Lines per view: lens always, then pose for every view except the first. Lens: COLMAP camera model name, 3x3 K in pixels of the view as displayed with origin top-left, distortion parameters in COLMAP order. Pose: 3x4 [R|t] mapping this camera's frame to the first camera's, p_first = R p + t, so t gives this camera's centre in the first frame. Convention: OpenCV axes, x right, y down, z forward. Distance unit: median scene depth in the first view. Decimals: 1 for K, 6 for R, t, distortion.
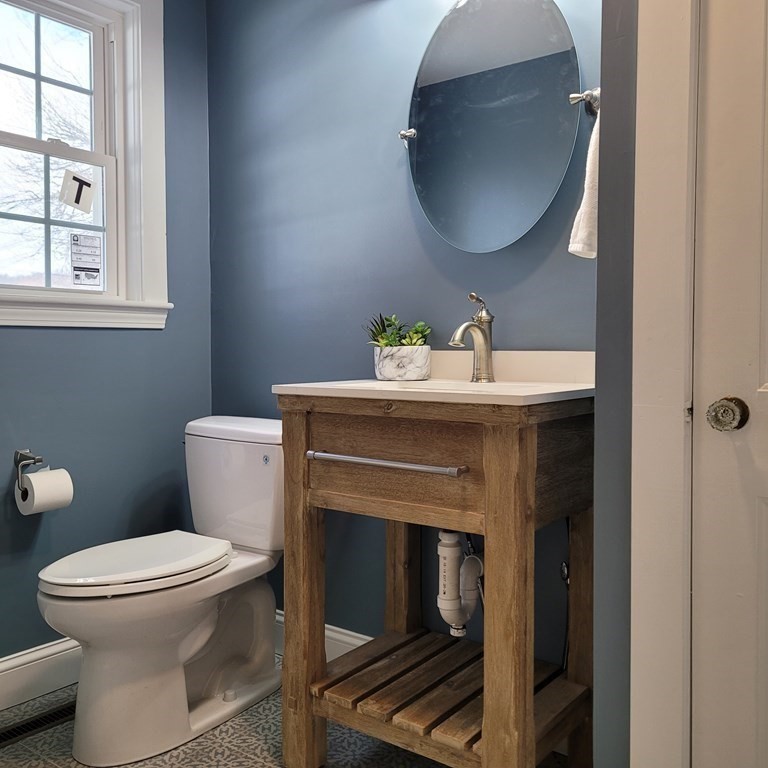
lens RADIAL K [[772.7, 0, 370.7], [0, 772.7, 368.7], [0, 0, 1]] dist [0.028753, 0.000000]
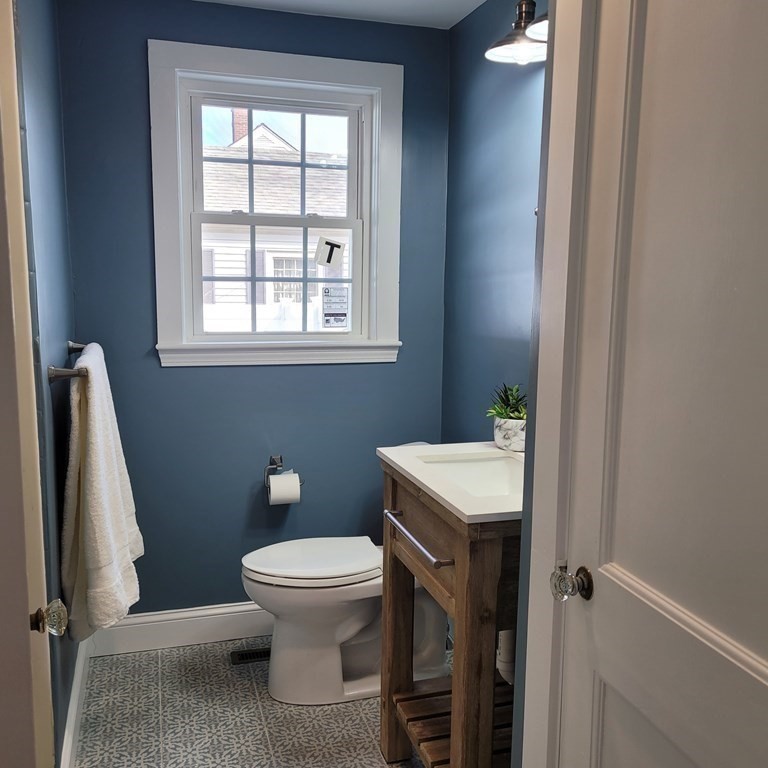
lens RADIAL K [[772.7, 0, 380.4], [0, 772.7, 384.4], [0, 0, 1]] dist [0.028753, 0.000000]
pose [[0.809849, 0.089728, -0.579736, 0.438456], [-0.028790, 0.993122, 0.113491, -0.165233], [0.585932, -0.075220, 0.806862, 0.029264]]
